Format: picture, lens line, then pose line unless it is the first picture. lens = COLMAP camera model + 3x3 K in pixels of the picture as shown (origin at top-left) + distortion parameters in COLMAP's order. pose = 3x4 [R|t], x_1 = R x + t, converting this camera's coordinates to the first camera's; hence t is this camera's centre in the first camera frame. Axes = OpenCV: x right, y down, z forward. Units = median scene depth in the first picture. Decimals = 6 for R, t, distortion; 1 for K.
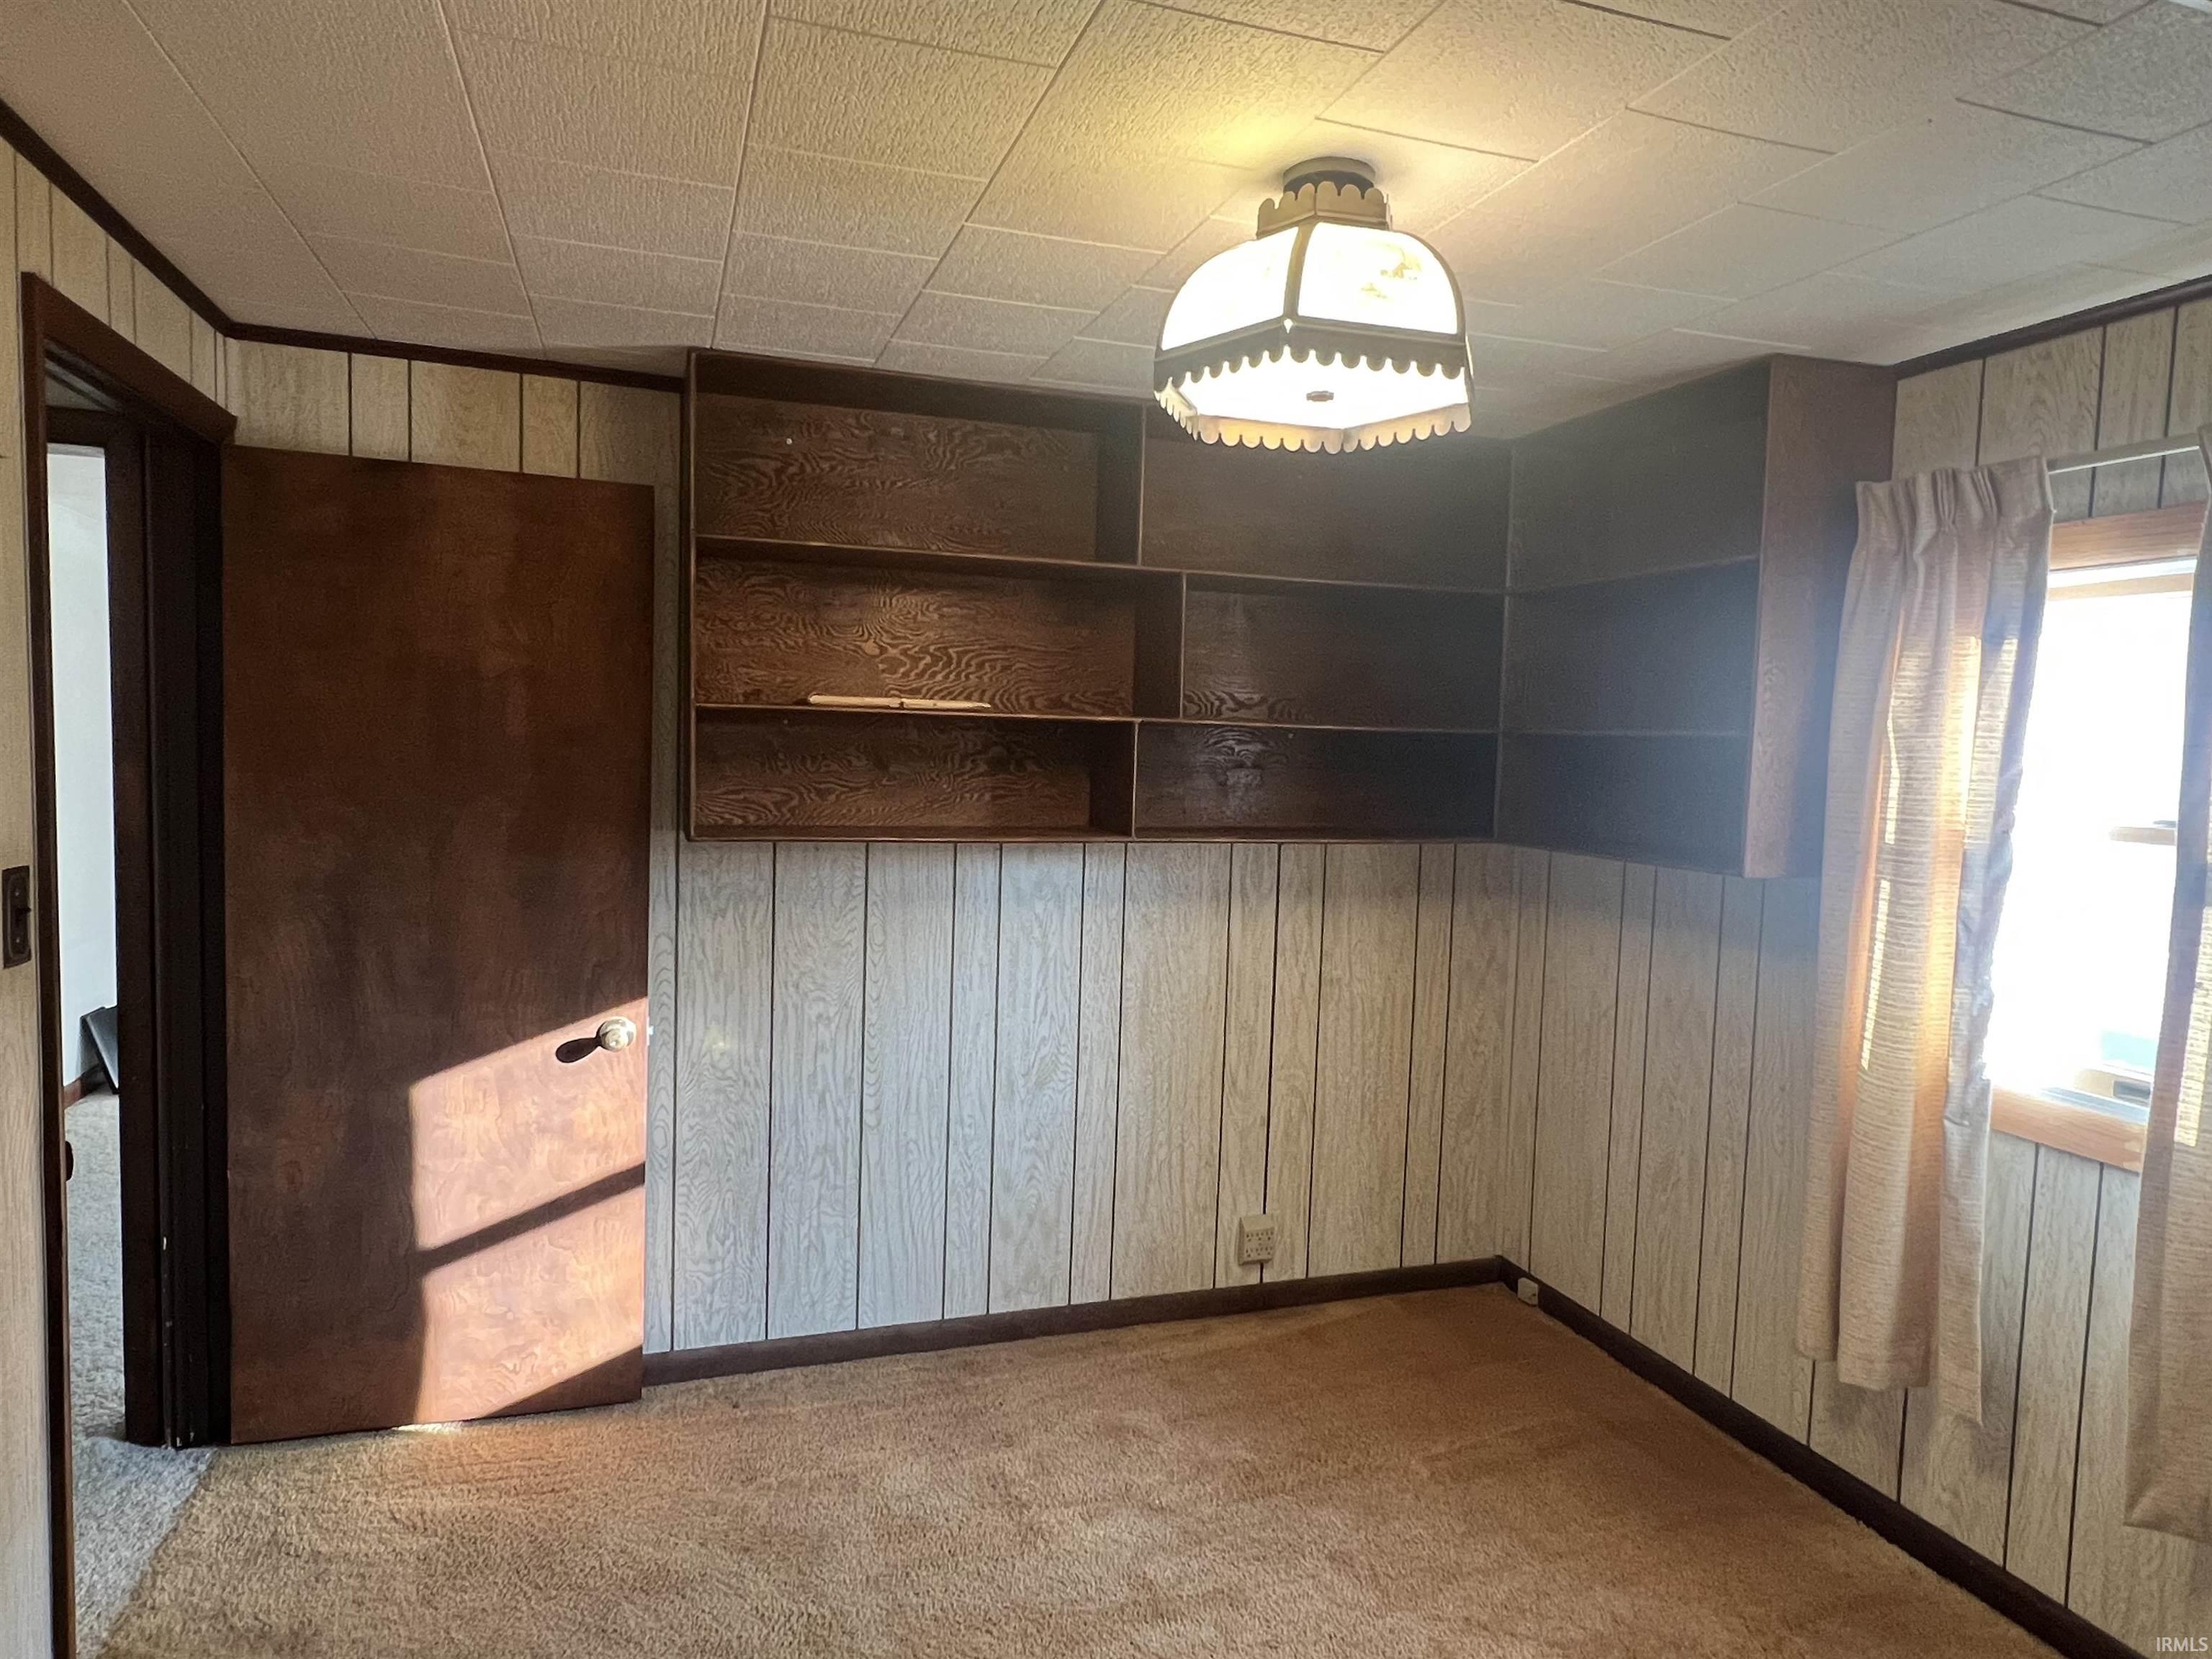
lens RADIAL K [[1312.4, 0, 1104.7], [0, 1312.4, 820.7], [0, 0, 1]] dist [-0.006311, 0.001881]
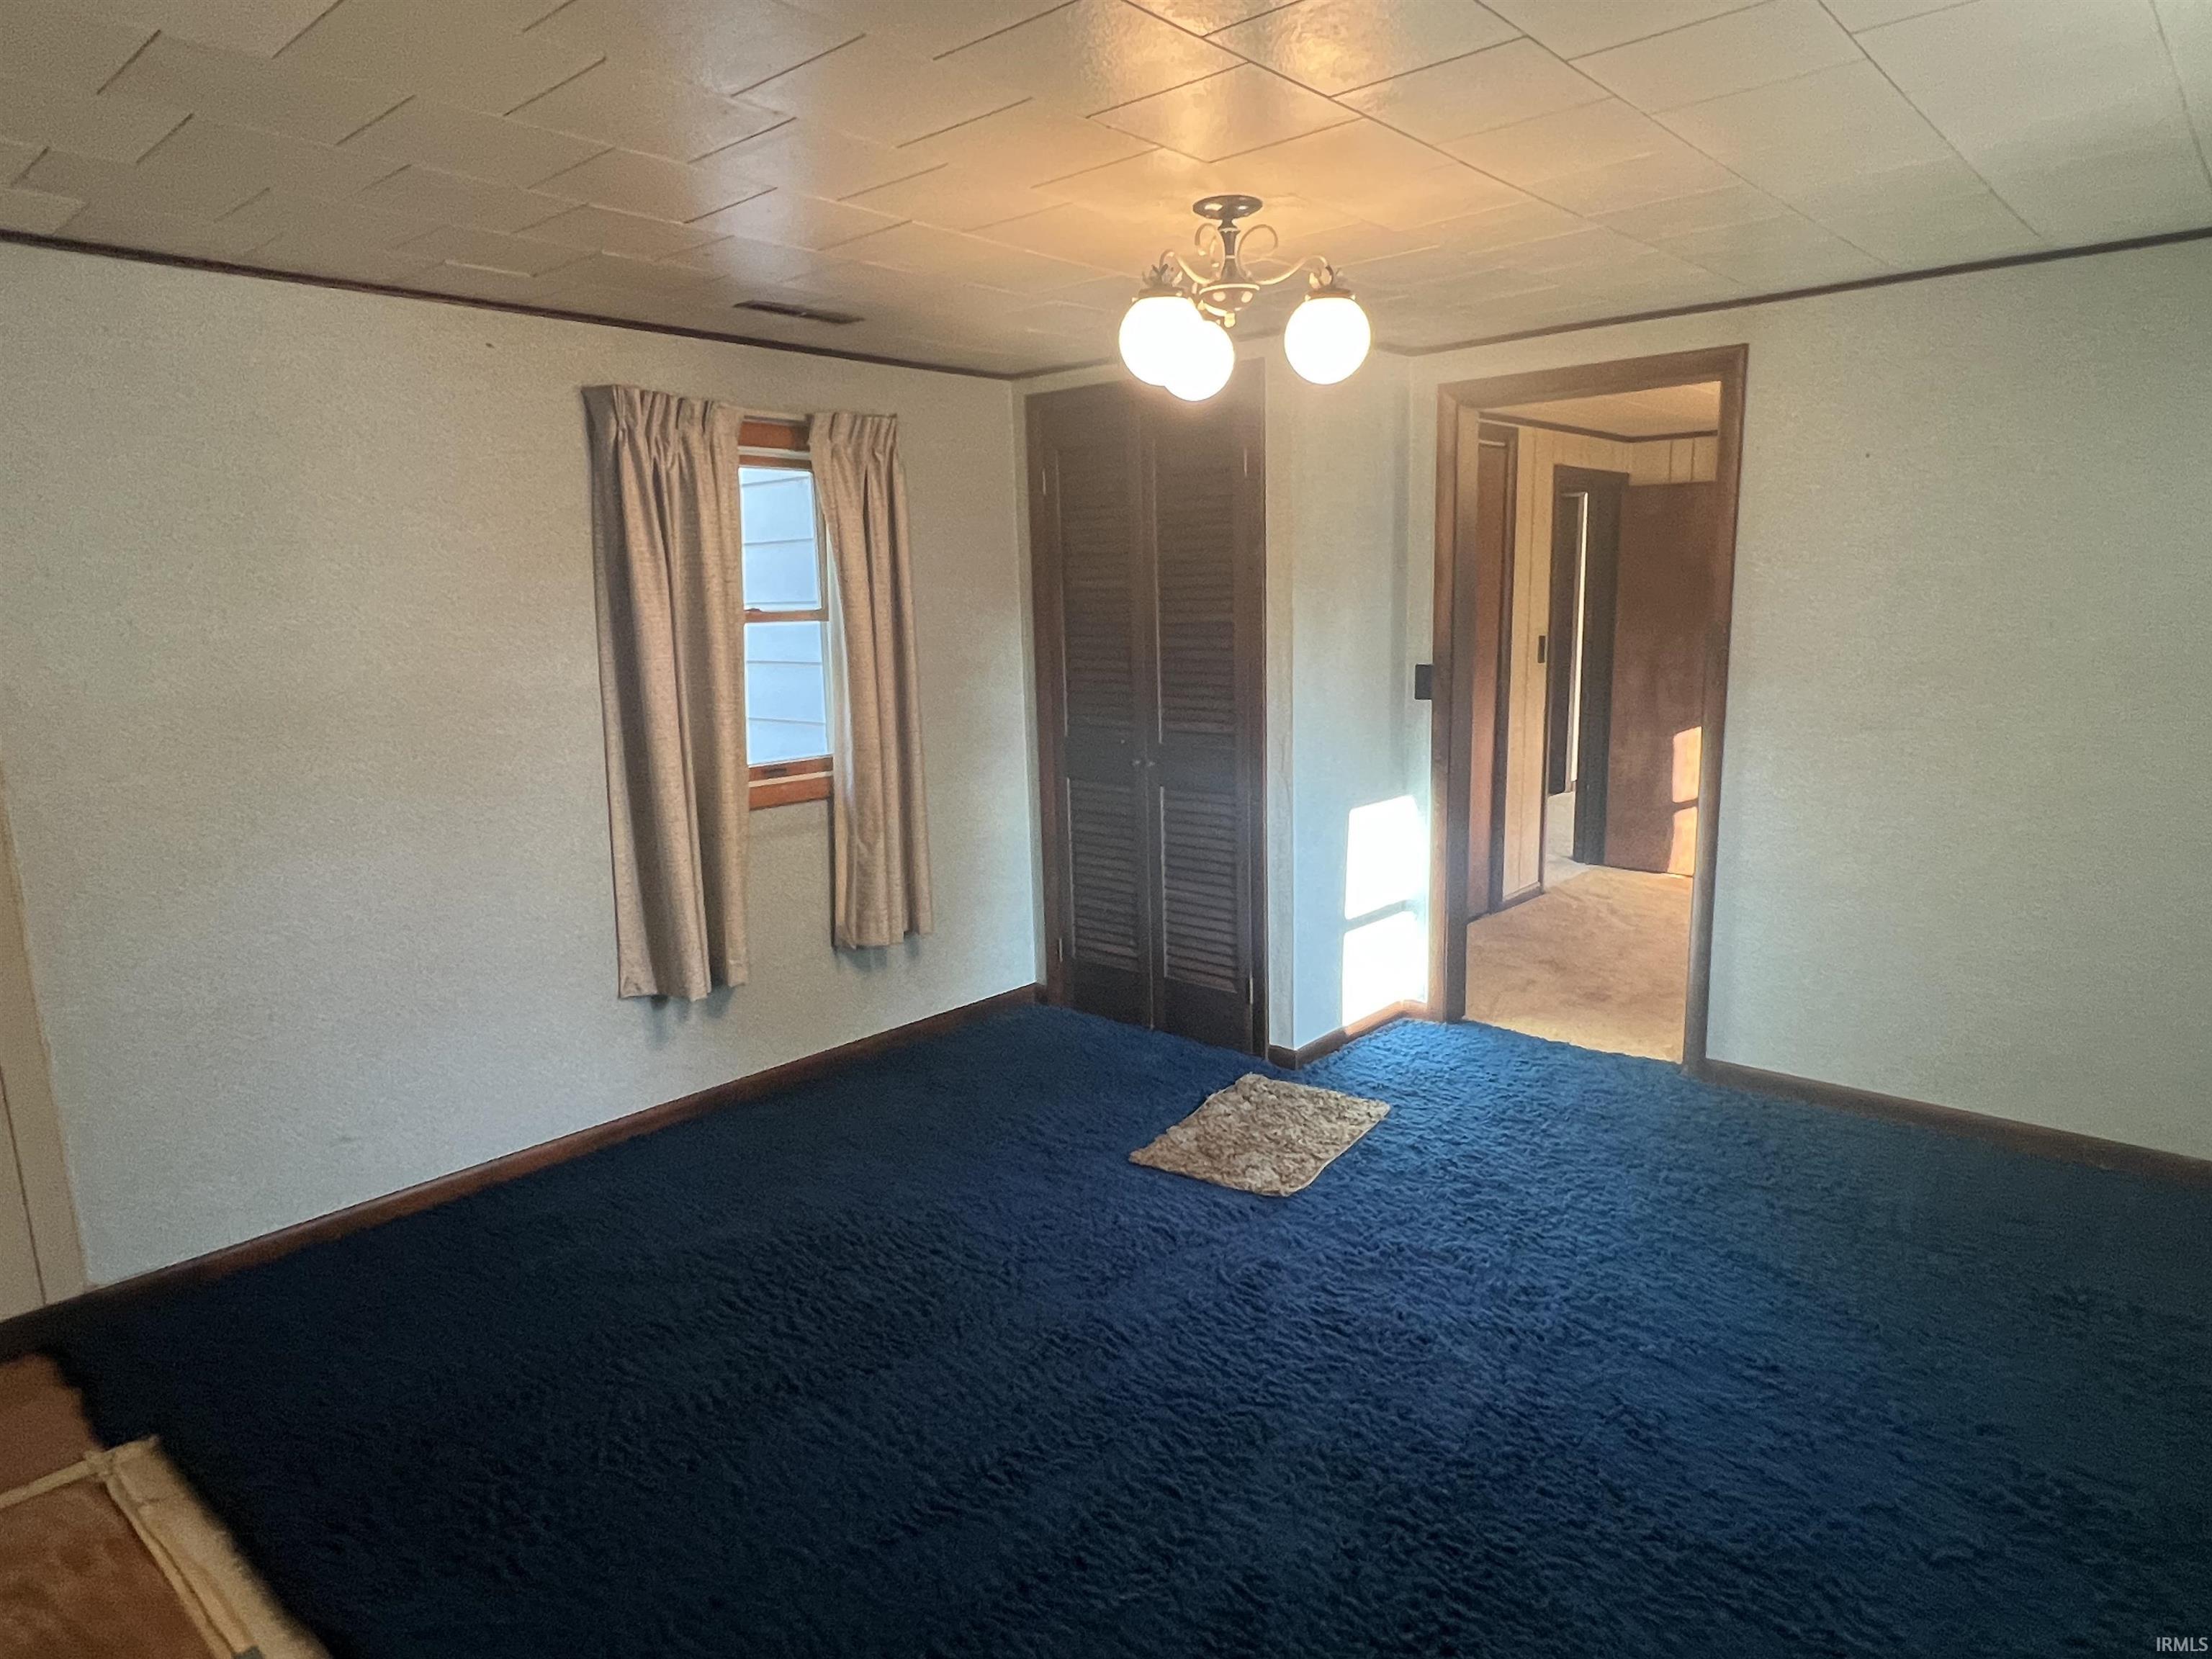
lens RADIAL K [[1312.4, 0, 1118.1], [0, 1312.4, 830.4], [0, 0, 1]] dist [-0.006311, 0.001881]
pose [[0.493009, 0.117945, -0.861992, 1.136461], [-0.025786, 0.992314, 0.121028, 0.107778], [0.869642, -0.037441, 0.492261, -1.166398]]
